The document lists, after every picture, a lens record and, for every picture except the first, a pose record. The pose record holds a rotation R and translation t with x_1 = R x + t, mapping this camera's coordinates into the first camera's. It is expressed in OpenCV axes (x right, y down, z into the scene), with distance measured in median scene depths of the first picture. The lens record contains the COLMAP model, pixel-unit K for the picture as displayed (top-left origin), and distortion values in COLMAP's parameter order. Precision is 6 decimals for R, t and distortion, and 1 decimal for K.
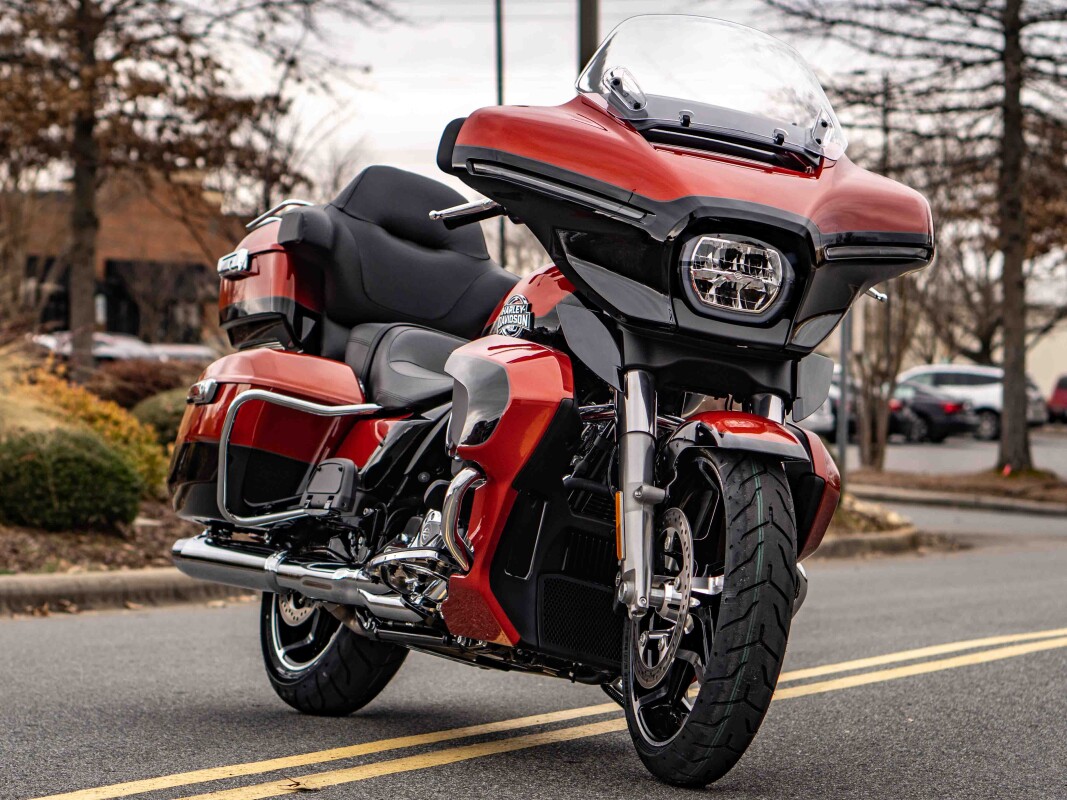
lens RADIAL K [[2996.6, 0, 533.5], [0, 2996.6, 400.0], [0, 0, 1]] dist [0.109554, 0.122965]
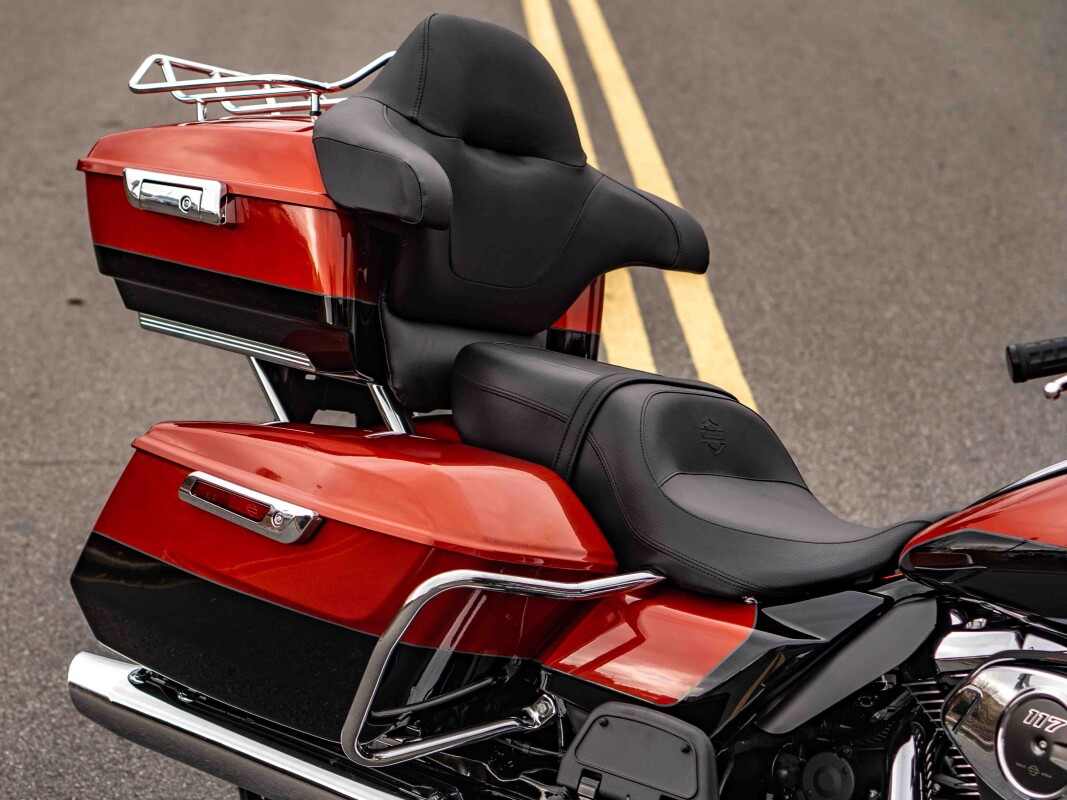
lens RADIAL K [[2829.9, 0, 437.3], [0, 2829.9, 400.1], [0, 0, 1]] dist [0.059025, 0.087452]
pose [[0.912940, -0.084492, 0.399251, -0.338249], [-0.039356, 0.955544, 0.292211, -0.206670], [-0.406192, -0.282484, 0.869029, 0.644176]]
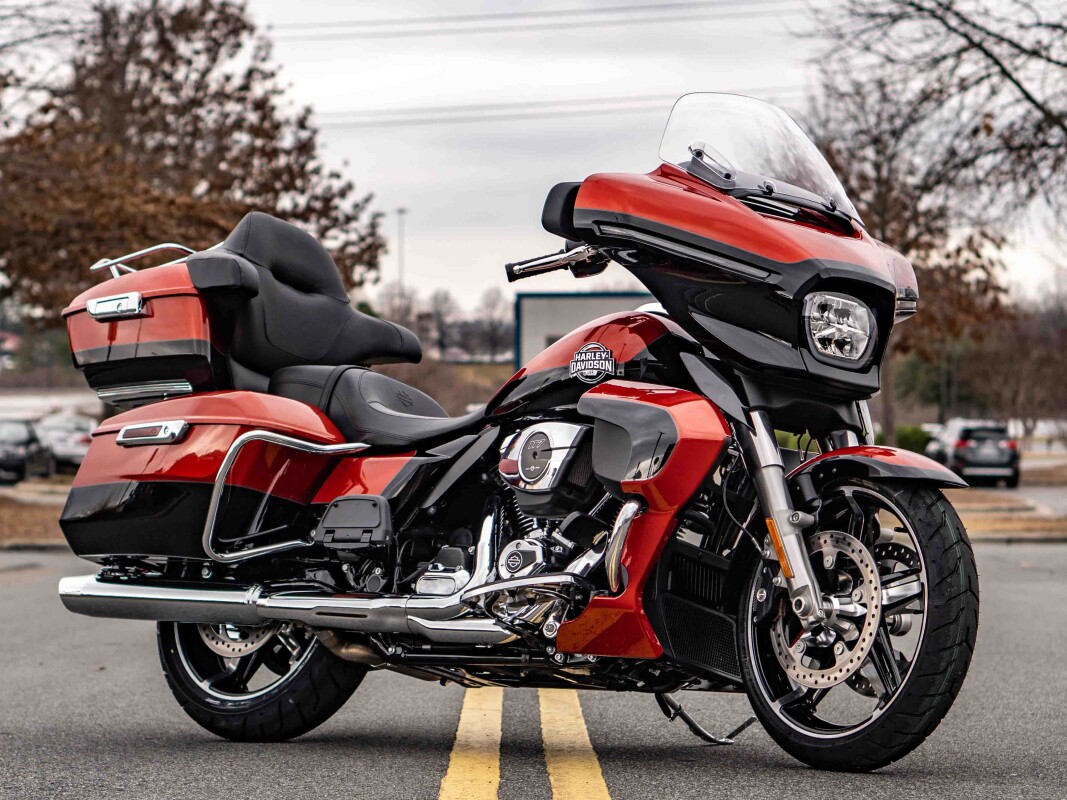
lens RADIAL K [[3303.5, 0, 533.5], [0, 3303.5, 400.0], [0, 0, 1]] dist [0.068676, -0.330901]
pose [[0.909895, -0.009613, 0.414728, -0.548831], [0.011394, 0.999933, -0.001821, -0.012360], [-0.414682, 0.006382, 0.909944, -0.100302]]
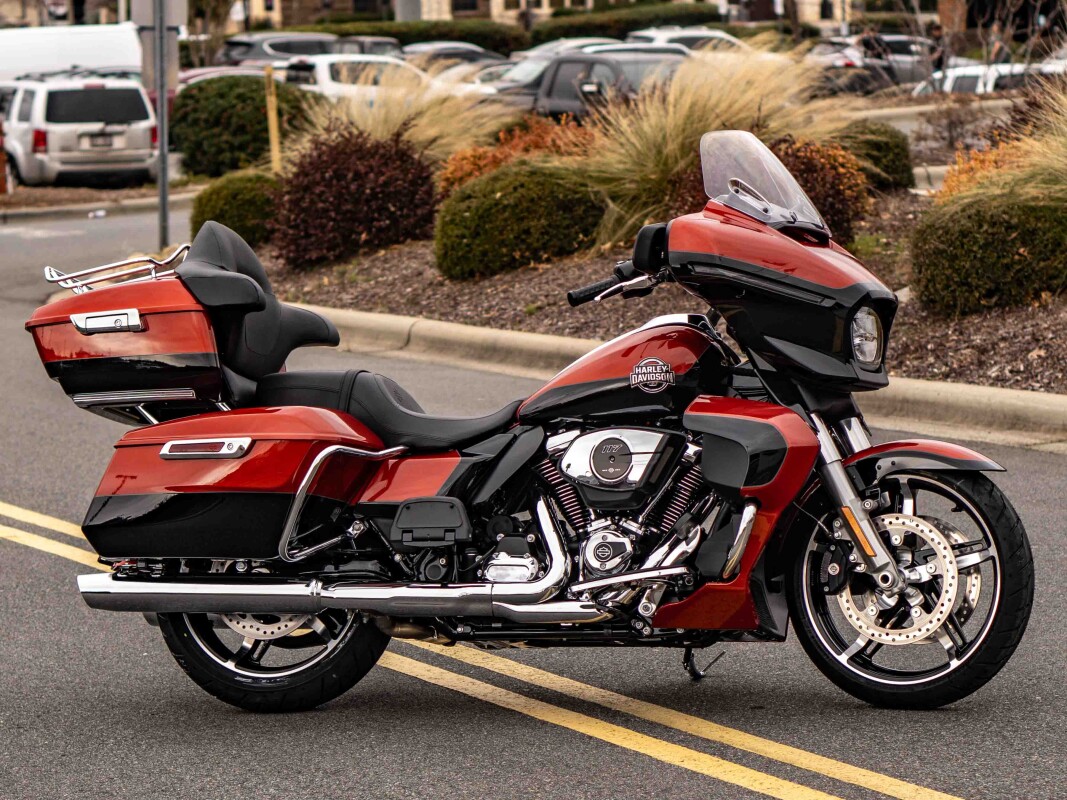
lens RADIAL K [[3303.5, 0, 533.5], [0, 3303.5, 400.0], [0, 0, 1]] dist [0.068676, -0.330901]
pose [[0.655144, -0.116214, 0.746512, -1.129715], [0.039917, 0.992043, 0.119405, -0.193684], [-0.754449, -0.048429, 0.654570, 0.120875]]
